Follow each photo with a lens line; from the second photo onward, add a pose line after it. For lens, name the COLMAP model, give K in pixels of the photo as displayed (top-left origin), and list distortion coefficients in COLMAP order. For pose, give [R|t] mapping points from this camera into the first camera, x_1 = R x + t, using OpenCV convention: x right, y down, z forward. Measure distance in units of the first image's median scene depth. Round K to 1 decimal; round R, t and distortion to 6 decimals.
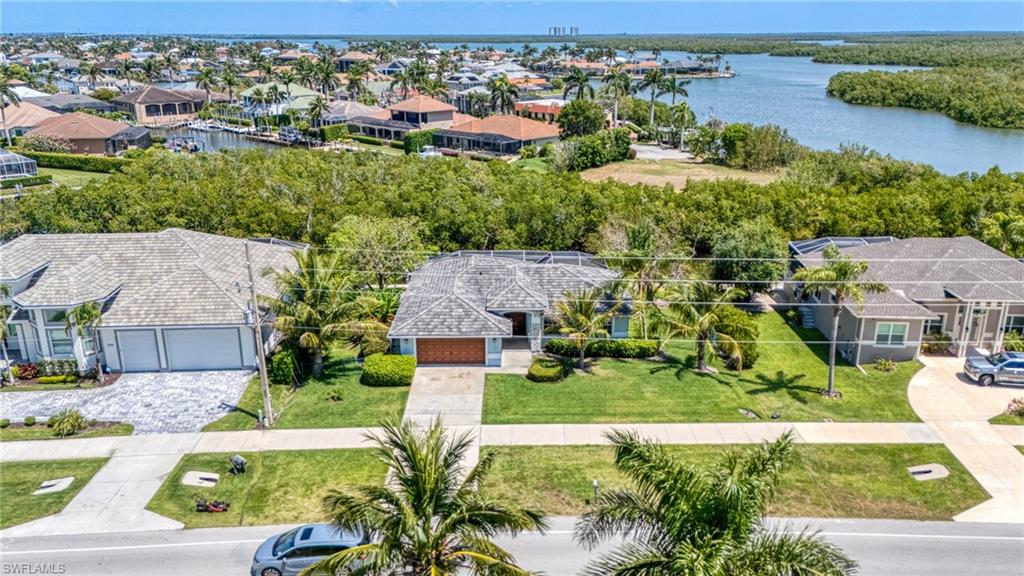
lens RADIAL K [[767.6, 0, 512.0], [0, 767.6, 288.0], [0, 0, 1]] dist [0.084214, -0.111421]
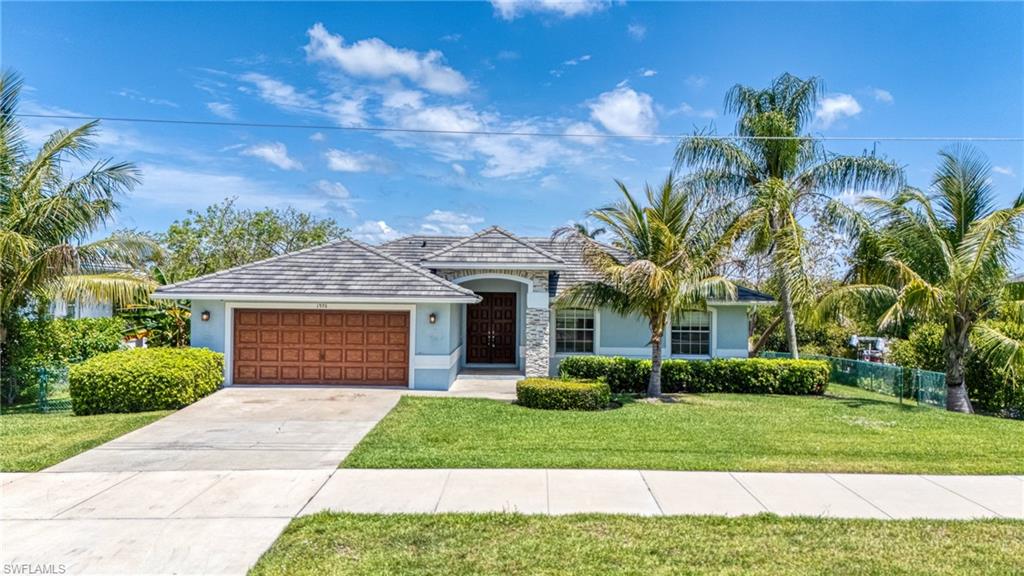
lens RADIAL K [[767.6, 0, 512.0], [0, 767.6, 288.0], [0, 0, 1]] dist [0.084214, -0.111421]
pose [[0.999908, 0.013572, -0.000529, 0.017695], [-0.013135, 0.956270, -0.292189, 0.167419], [-0.003460, 0.292169, 0.956360, 0.617984]]
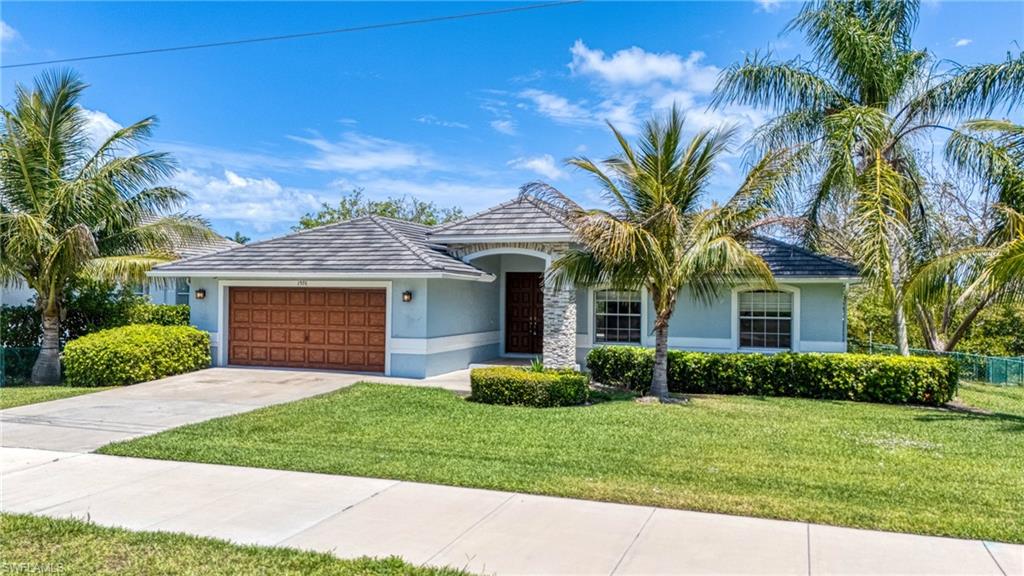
lens RADIAL K [[767.6, 0, 512.0], [0, 767.6, 288.0], [0, 0, 1]] dist [0.084214, -0.111421]
pose [[0.937986, 0.007446, -0.346594, 0.140848], [-0.109444, 0.955002, -0.275670, 0.154775], [0.328945, 0.296507, 0.896593, 0.701852]]
